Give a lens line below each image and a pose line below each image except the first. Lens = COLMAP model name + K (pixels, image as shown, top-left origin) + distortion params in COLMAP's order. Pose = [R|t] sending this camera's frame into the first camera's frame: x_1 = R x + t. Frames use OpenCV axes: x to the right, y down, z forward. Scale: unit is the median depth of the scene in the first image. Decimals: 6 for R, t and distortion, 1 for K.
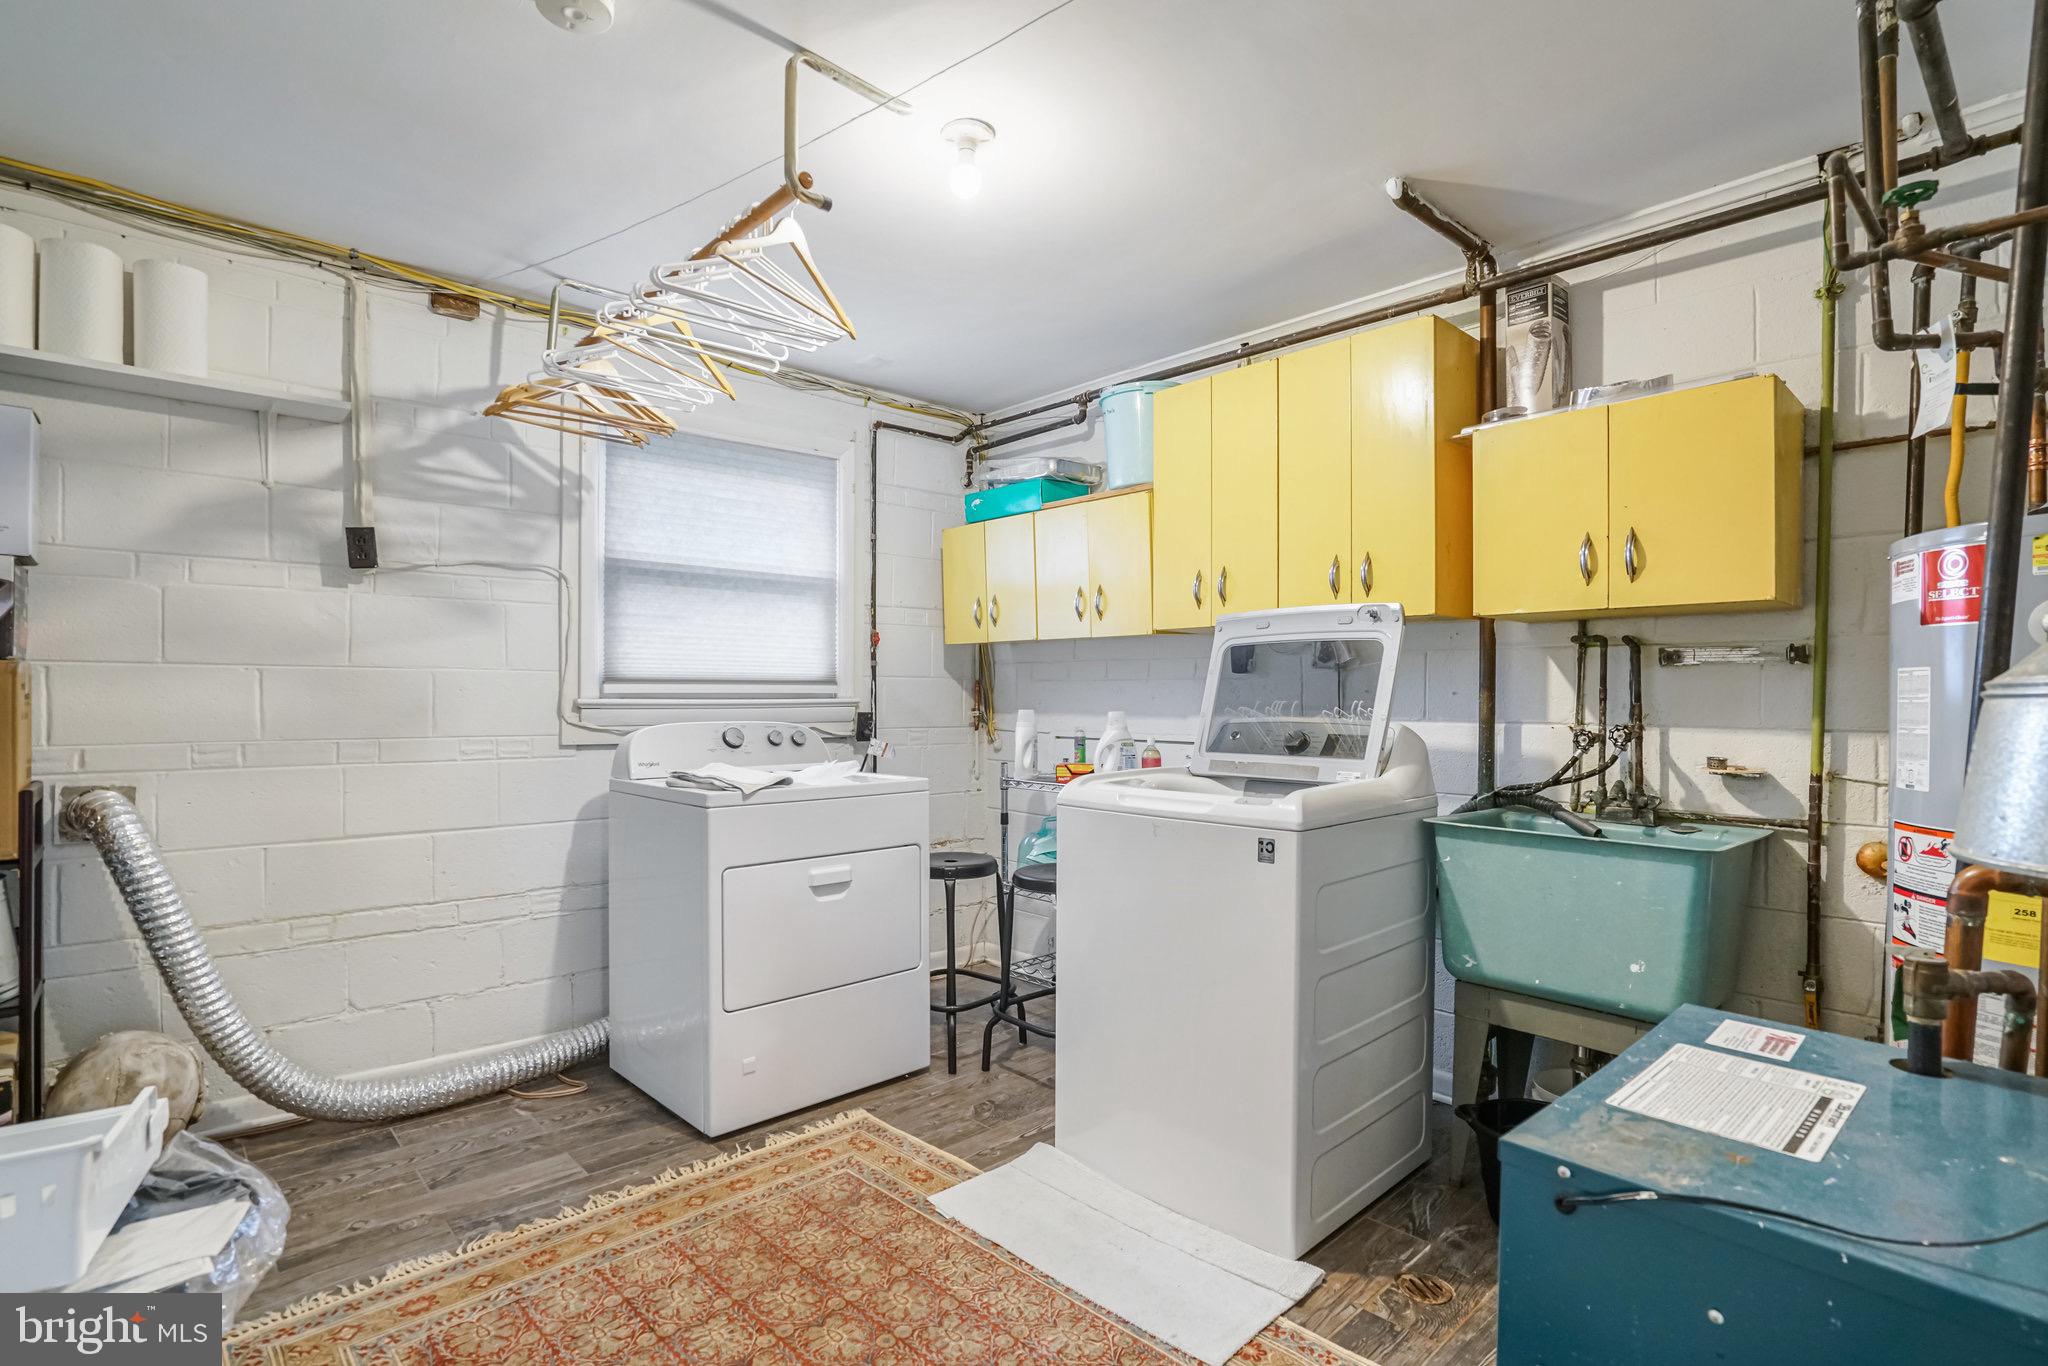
lens RADIAL K [[1000.0, 0, 1024.0], [0, 1000.0, 683.0], [0, 0, 1]] dist [-0.001650, 0.000355]
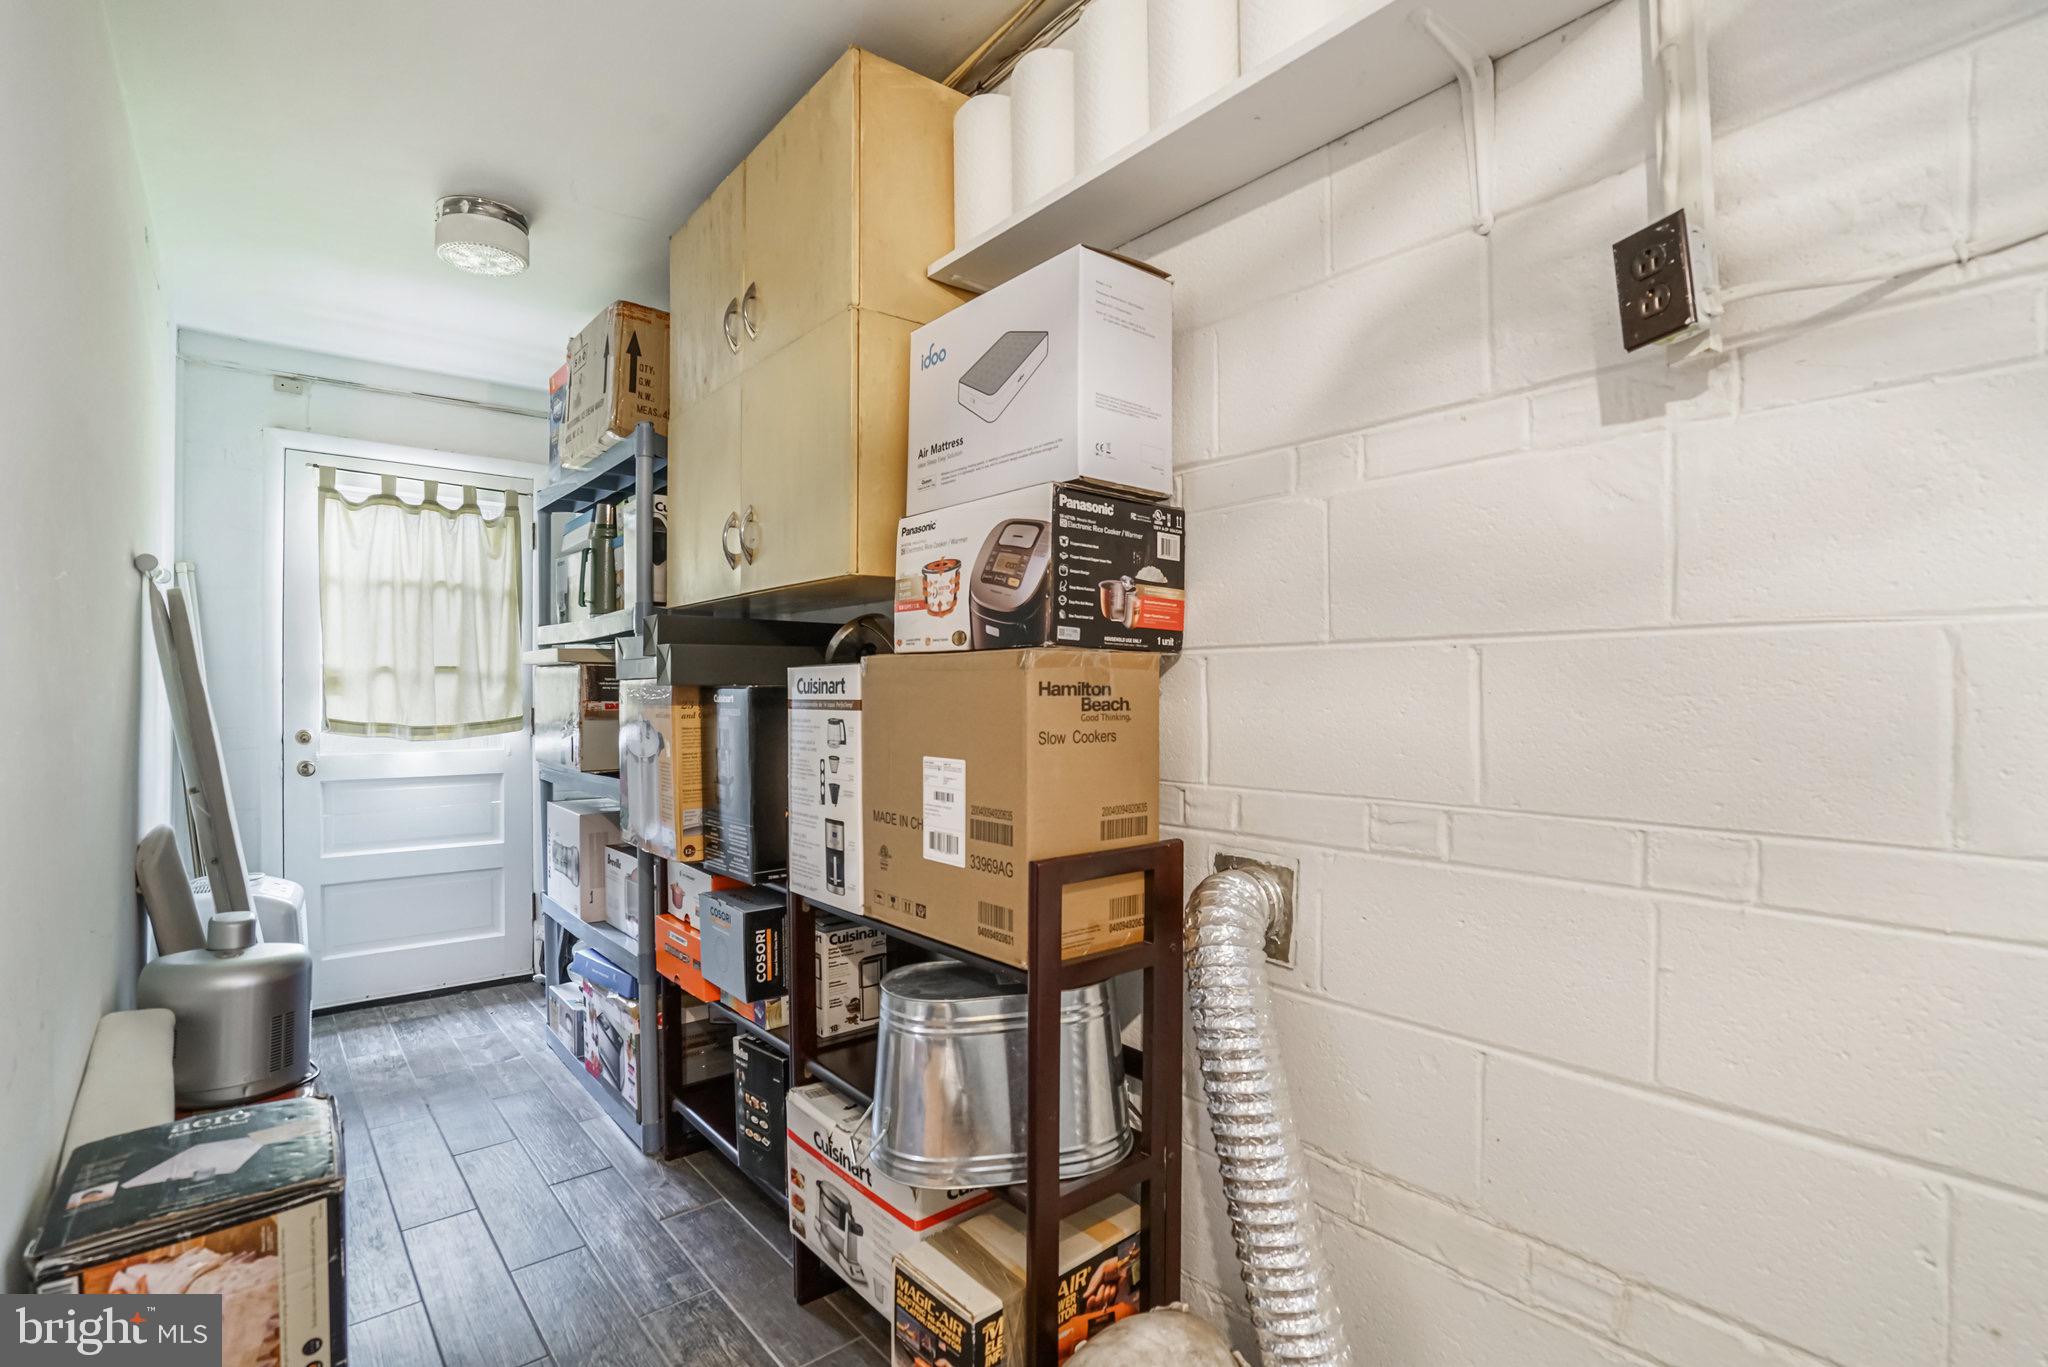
lens RADIAL K [[936.9, 0, 1023.3], [0, 936.9, 693.2], [0, 0, 1]] dist [-0.042382, 0.000095]
pose [[-0.066568, -0.001174, -0.997781, -0.340853], [0.016084, 0.999868, -0.002250, 0.004580], [0.997652, -0.016198, -0.066541, 0.822571]]
